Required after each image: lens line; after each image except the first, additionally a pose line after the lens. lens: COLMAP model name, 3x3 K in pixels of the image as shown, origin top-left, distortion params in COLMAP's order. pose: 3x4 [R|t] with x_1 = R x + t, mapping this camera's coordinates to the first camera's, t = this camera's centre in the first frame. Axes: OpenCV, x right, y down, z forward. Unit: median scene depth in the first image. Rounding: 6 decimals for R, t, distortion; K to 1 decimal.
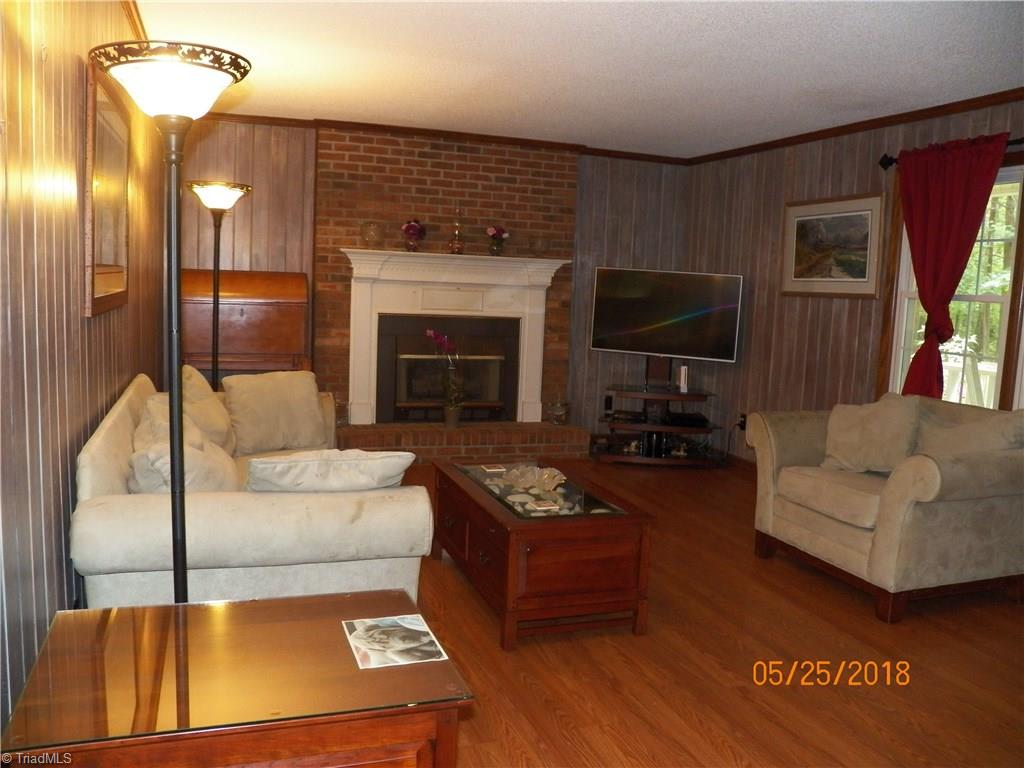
lens RADIAL K [[841.7, 0, 512.0], [0, 841.7, 384.0], [0, 0, 1]] dist [-0.140562, 0.106831]
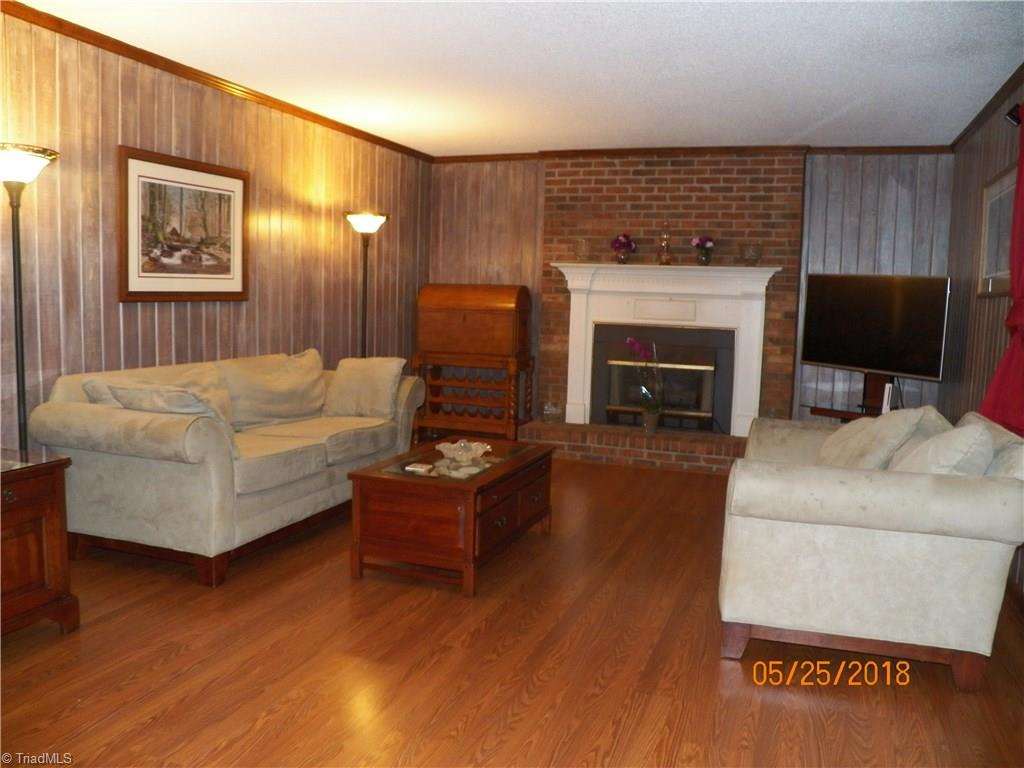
lens RADIAL K [[841.7, 0, 512.0], [0, 841.7, 384.0], [0, 0, 1]] dist [-0.140562, 0.106831]
pose [[0.773122, 0.043763, -0.632745, 0.448878], [-0.070321, 0.997381, -0.016940, 0.021530], [0.630347, 0.057592, 0.774175, 0.095144]]
